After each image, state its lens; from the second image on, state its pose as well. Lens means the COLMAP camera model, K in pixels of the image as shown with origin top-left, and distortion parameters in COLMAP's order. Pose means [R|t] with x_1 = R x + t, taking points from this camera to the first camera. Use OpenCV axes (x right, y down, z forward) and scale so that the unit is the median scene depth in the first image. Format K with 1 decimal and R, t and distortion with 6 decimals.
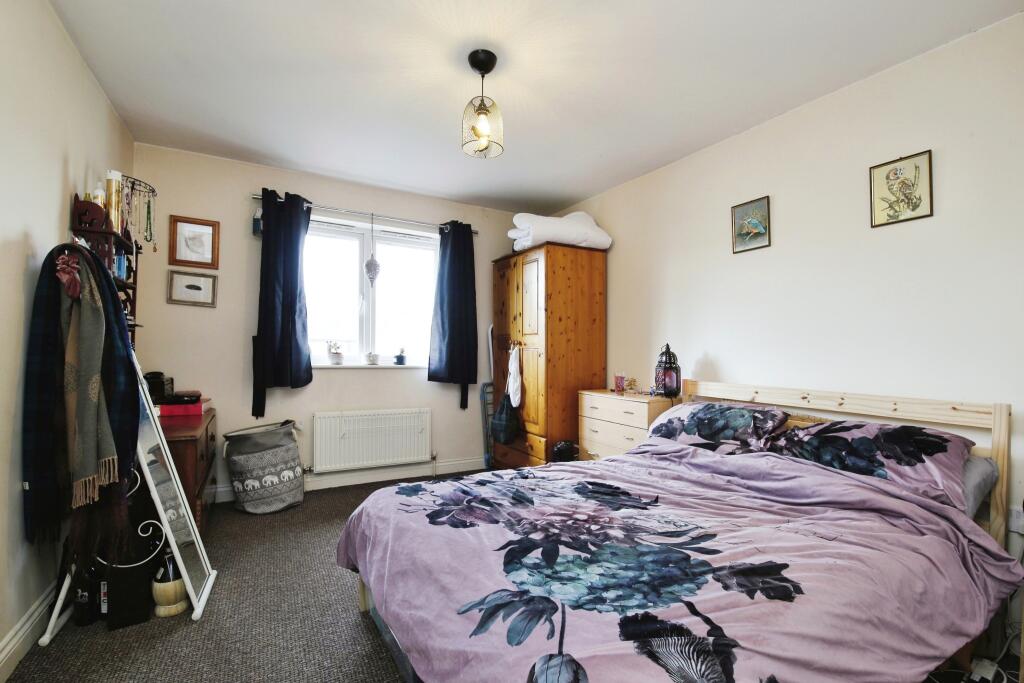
lens RADIAL K [[452.6, 0, 512.0], [0, 452.6, 341.5], [0, 0, 1]] dist [0.000928, -0.010054]
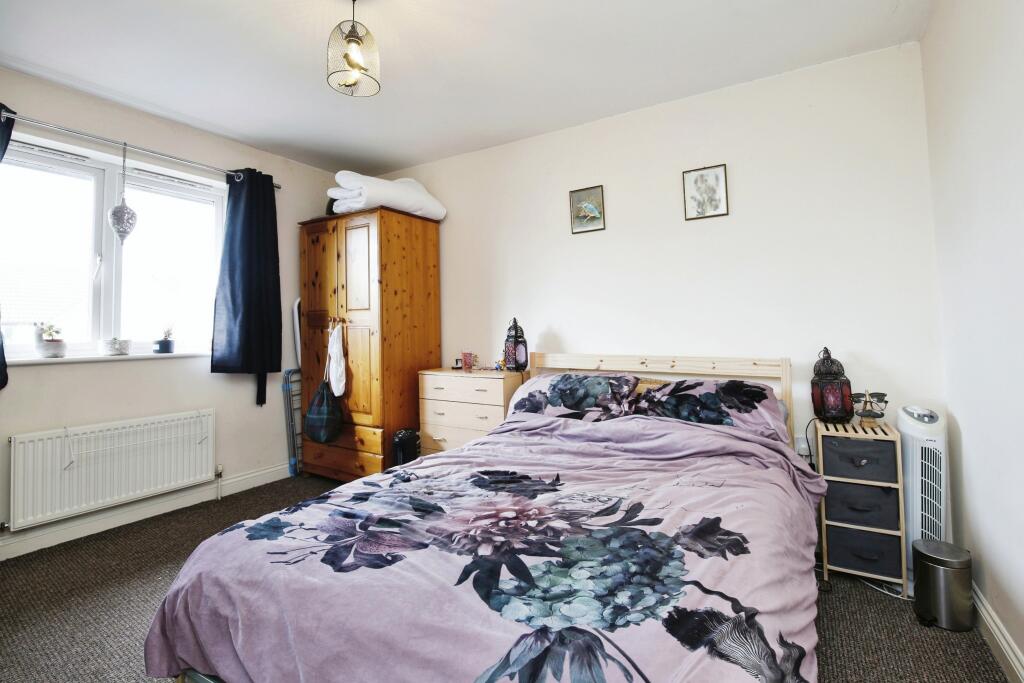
lens RADIAL K [[455.8, 0, 513.7], [0, 455.8, 295.4], [0, 0, 1]] dist [-0.000374, -0.007427]
pose [[0.871999, 0.007733, 0.489446, -0.214730], [0.015957, 0.998895, -0.044210, -0.000210], [-0.489247, 0.046362, 0.870912, 0.155026]]
